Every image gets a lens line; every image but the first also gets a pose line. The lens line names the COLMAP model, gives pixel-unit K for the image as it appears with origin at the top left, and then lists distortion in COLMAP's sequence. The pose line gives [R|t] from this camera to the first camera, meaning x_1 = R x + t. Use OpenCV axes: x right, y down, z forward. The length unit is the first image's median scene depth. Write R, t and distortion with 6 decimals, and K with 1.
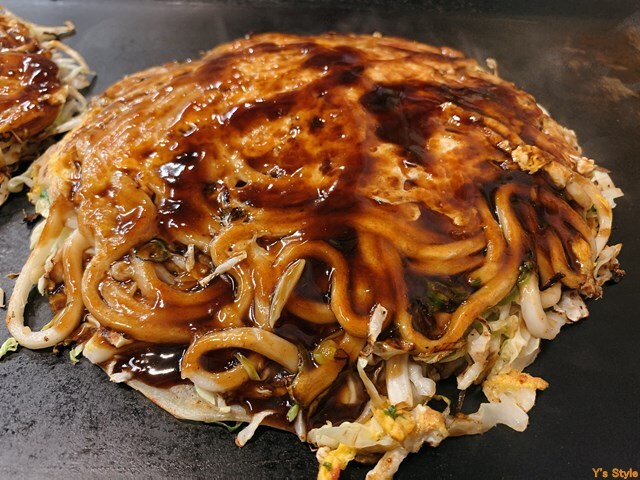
lens RADIAL K [[500.5, 0, 320.0], [0, 500.5, 240.0], [0, 0, 1]] dist [-0.004437, -0.007554]
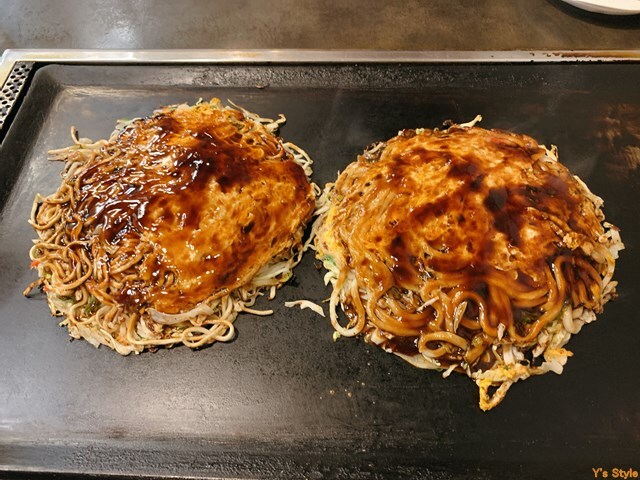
lens RADIAL K [[500.5, 0, 320.0], [0, 500.5, 240.0], [0, 0, 1]] dist [-0.004437, -0.007554]
pose [[0.997099, -0.004837, -0.075963, -0.502167], [0.018427, 0.983634, 0.179232, -0.629961], [0.073853, -0.180112, 0.980870, -1.188584]]
